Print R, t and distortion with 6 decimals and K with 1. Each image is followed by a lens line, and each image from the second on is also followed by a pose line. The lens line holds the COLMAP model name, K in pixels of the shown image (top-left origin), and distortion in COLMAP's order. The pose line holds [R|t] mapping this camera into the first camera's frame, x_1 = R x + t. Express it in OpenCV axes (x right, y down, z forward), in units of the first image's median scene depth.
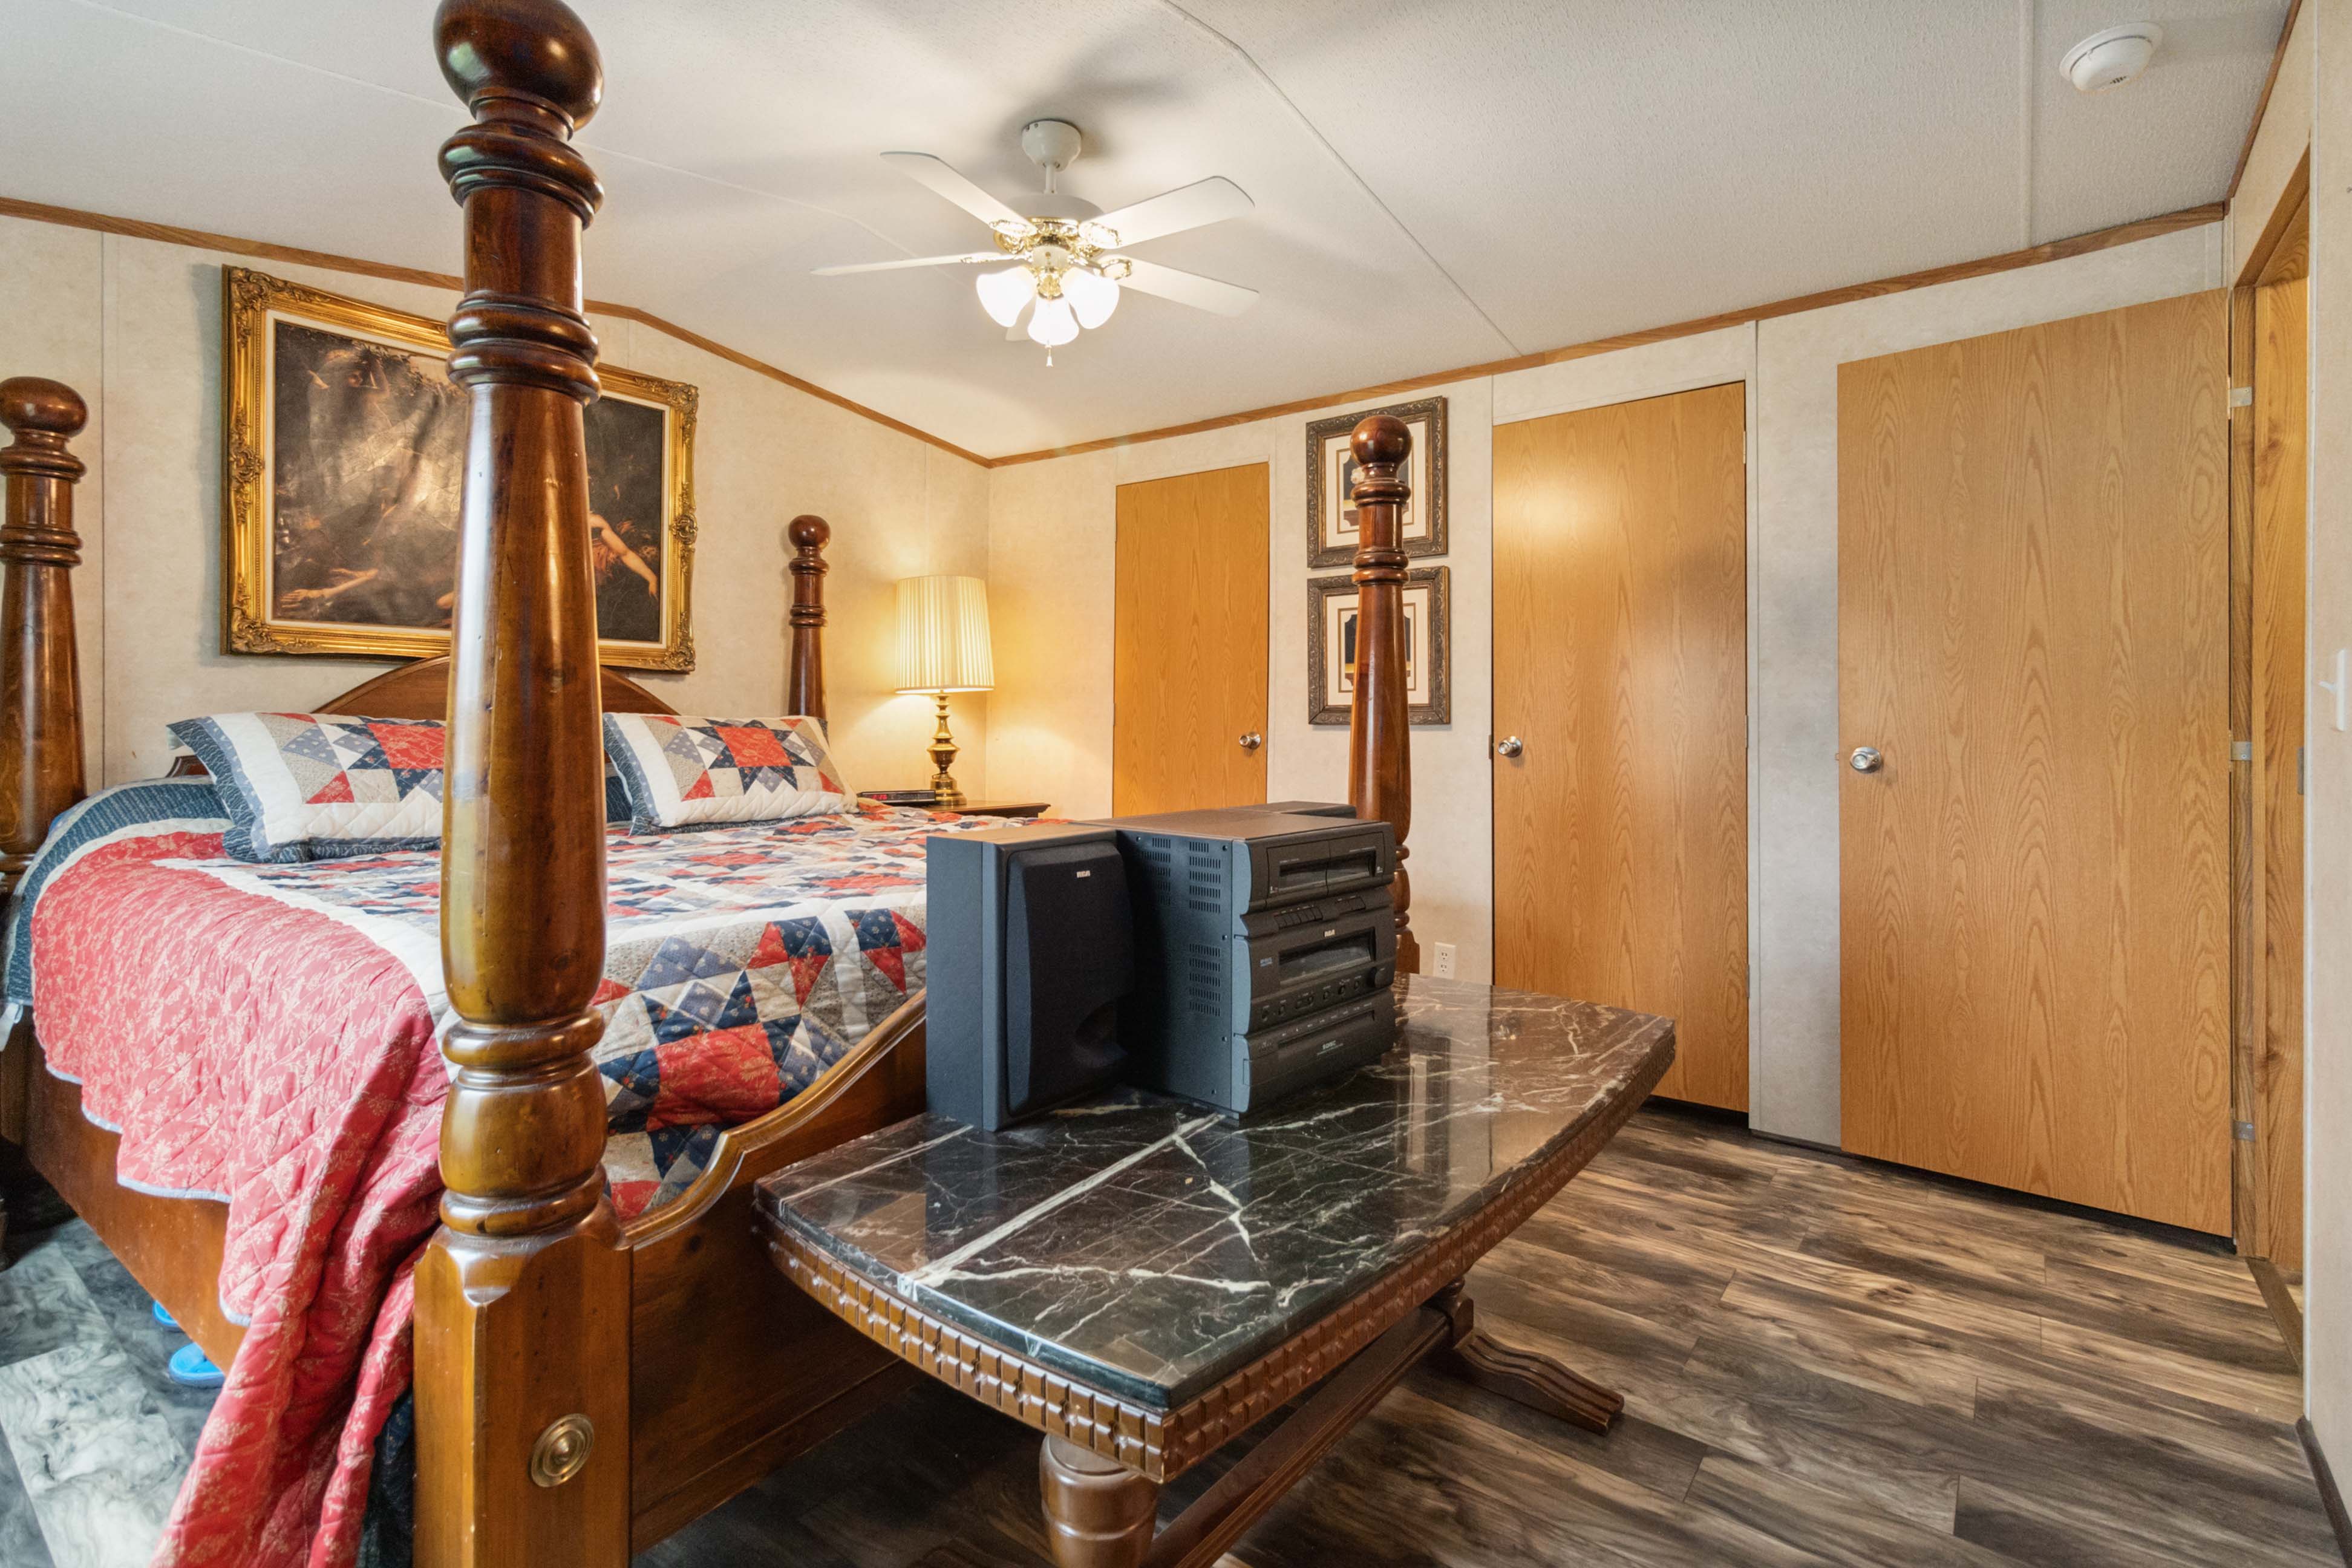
lens RADIAL K [[1107.7, 0, 1205.1], [0, 1107.7, 740.9], [0, 0, 1]] dist [0.000496, 0.000937]
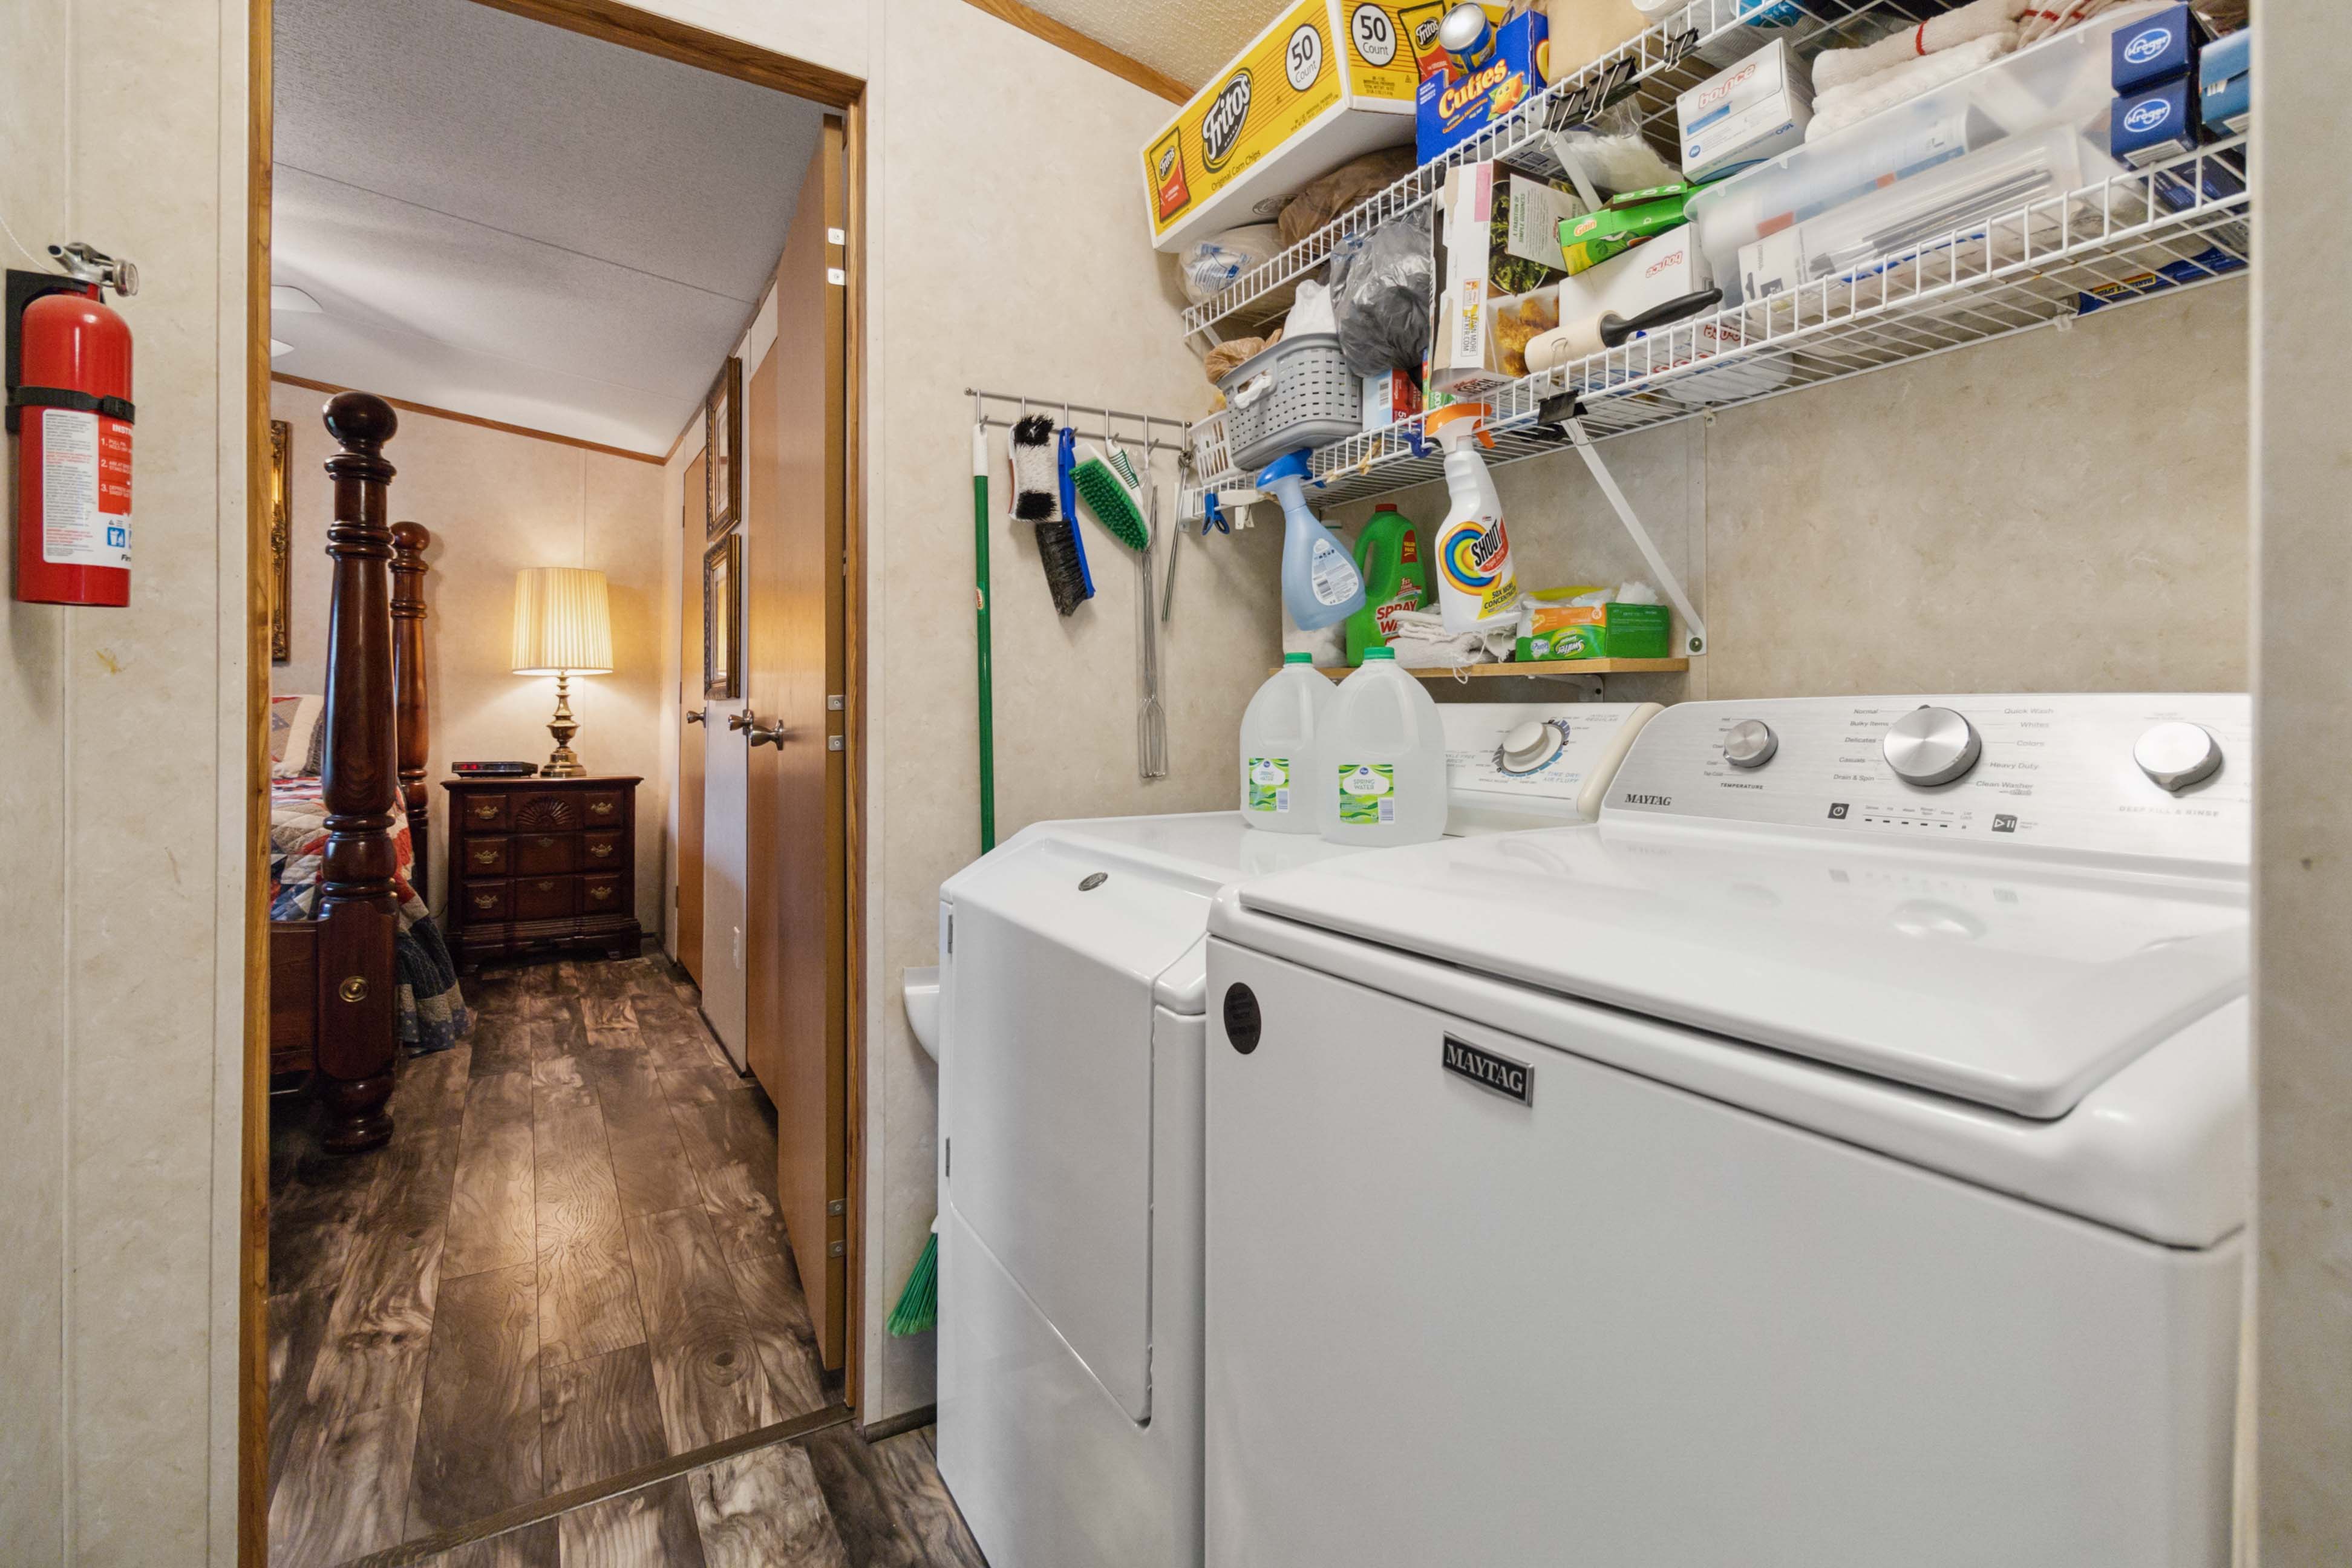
lens RADIAL K [[1107.7, 0, 1175.5], [0, 1107.7, 708.6], [0, 0, 1]] dist [0.000496, 0.000937]
pose [[0.926618, -0.010728, -0.375850, 0.937089], [0.001303, 0.999678, -0.025323, 0.024752], [0.376001, 0.022975, 0.926334, 0.270669]]
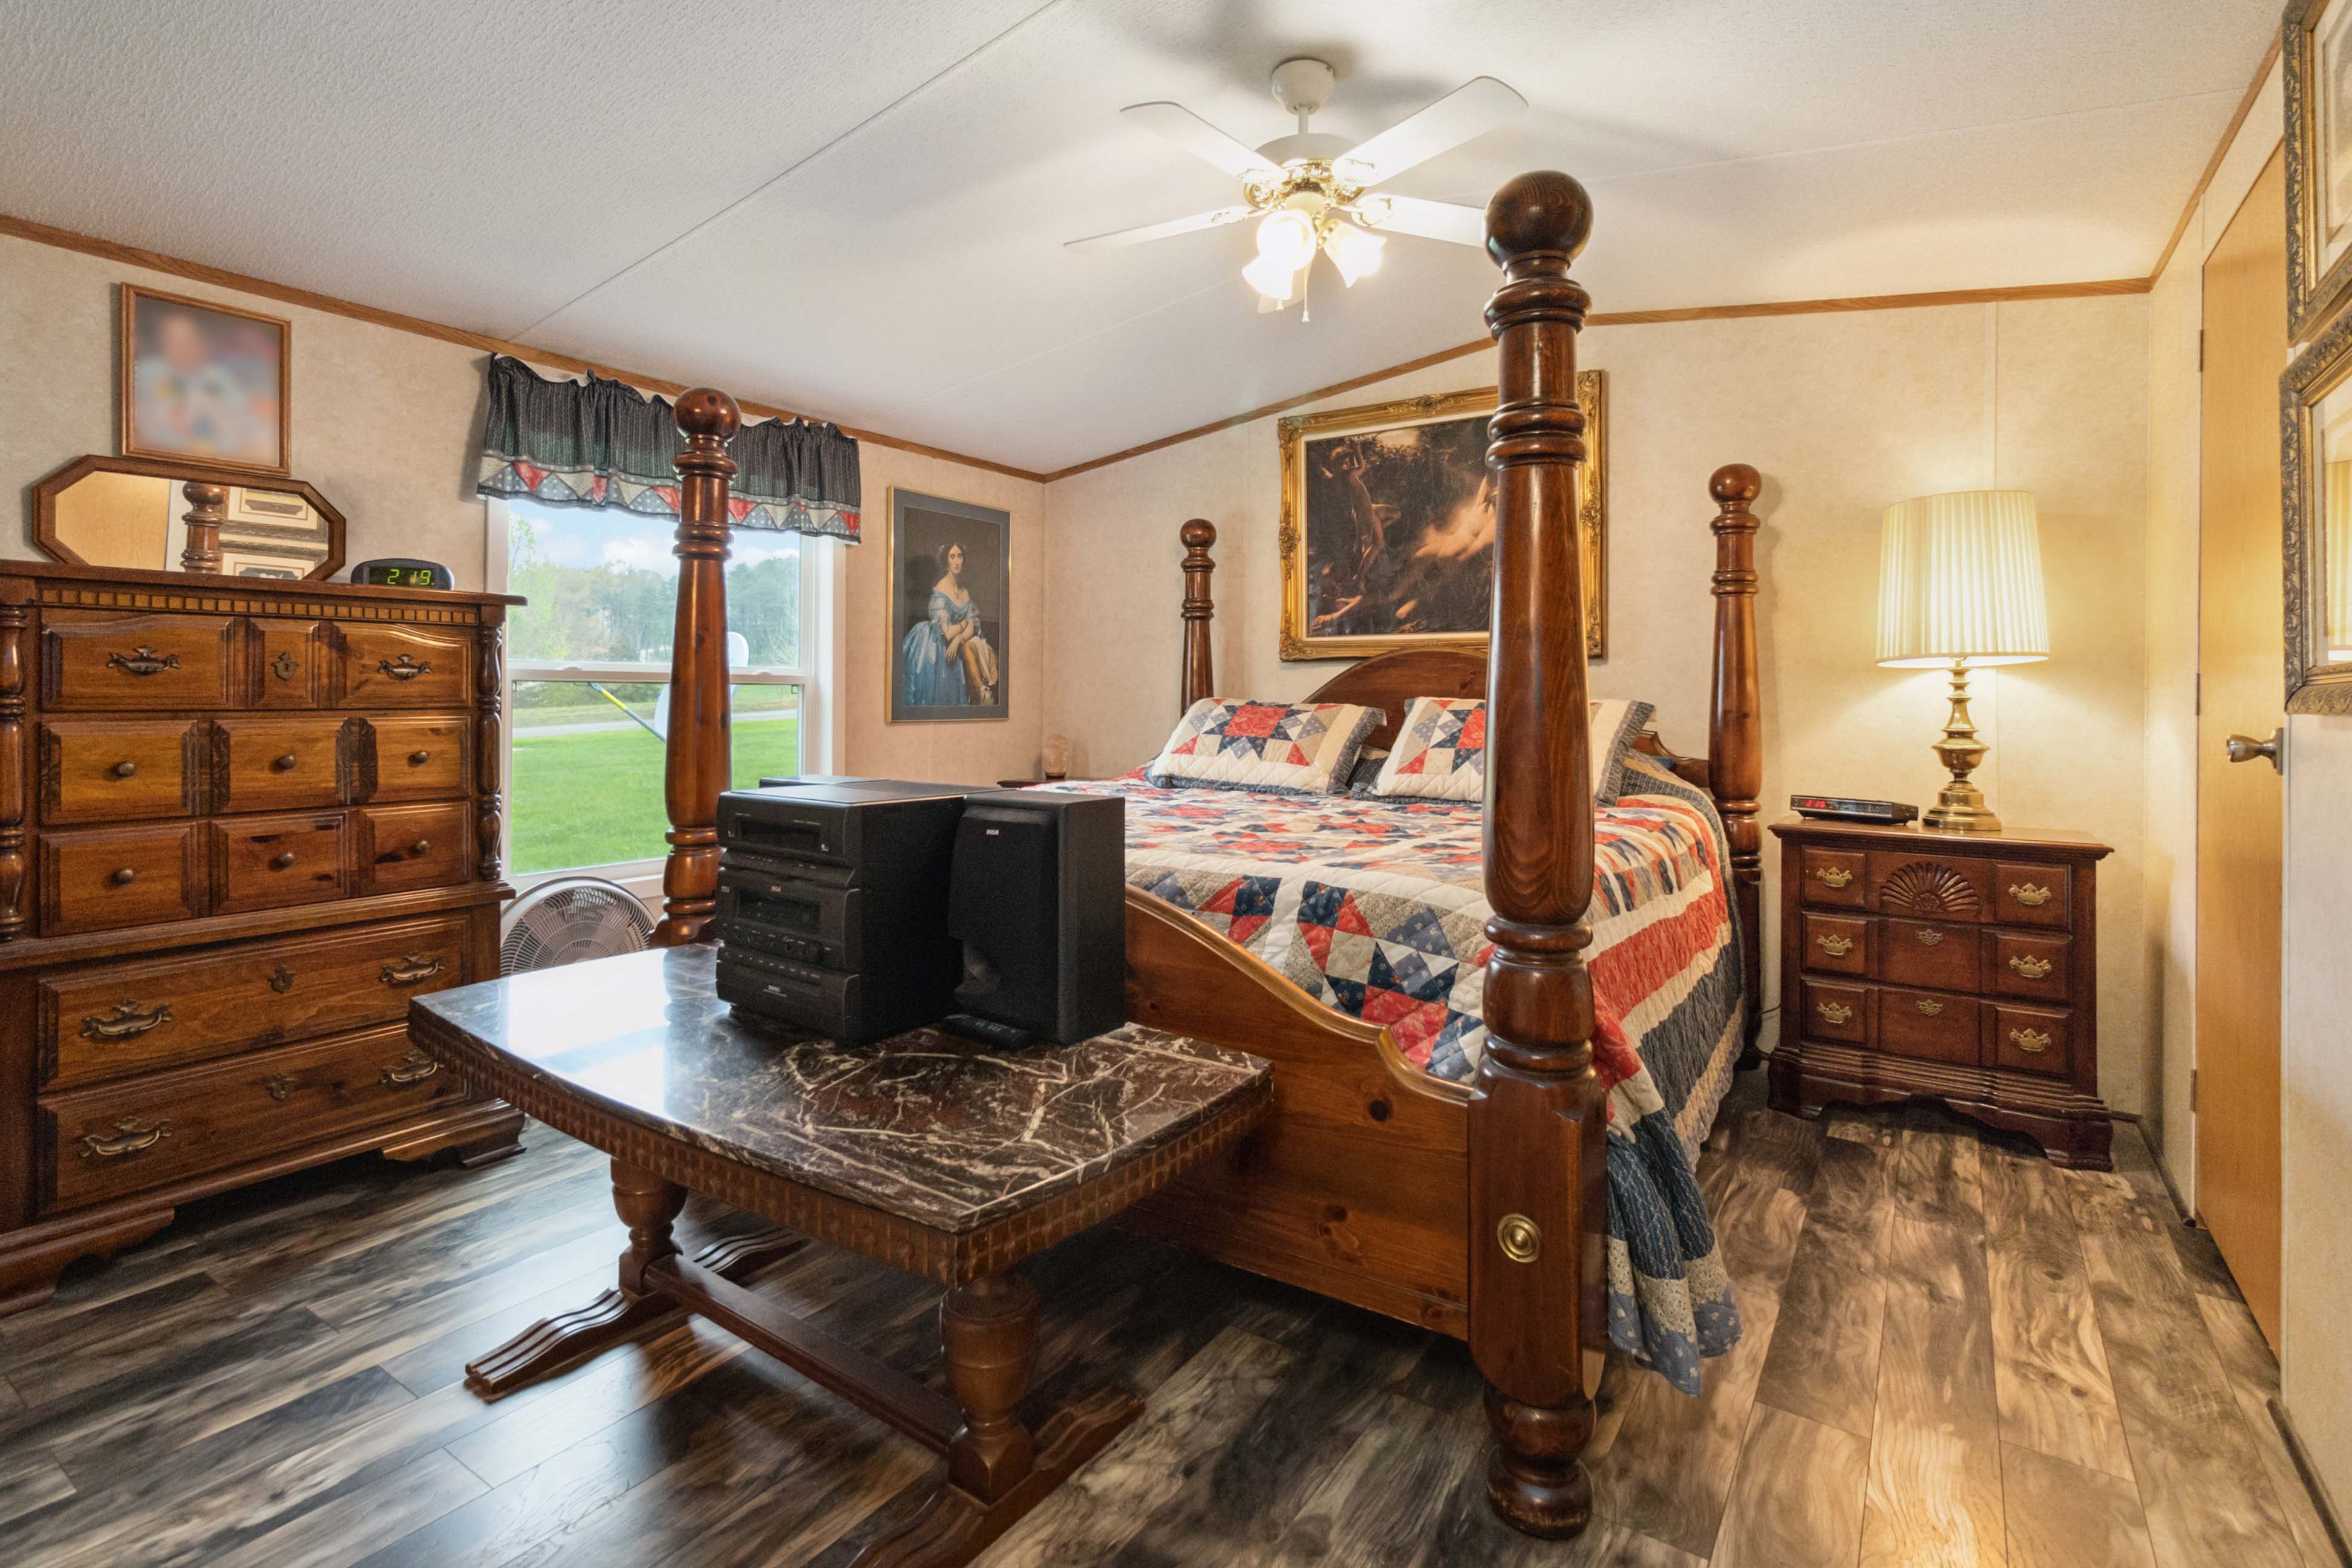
lens RADIAL K [[1107.7, 0, 1178.8], [0, 1107.7, 685.3], [0, 0, 1]] dist [0.000496, 0.000937]
pose [[0.045486, -0.026015, -0.998626, 0.539062], [-0.026431, 0.999280, -0.027236, 0.000923], [0.998615, 0.027633, 0.044766, 0.621295]]
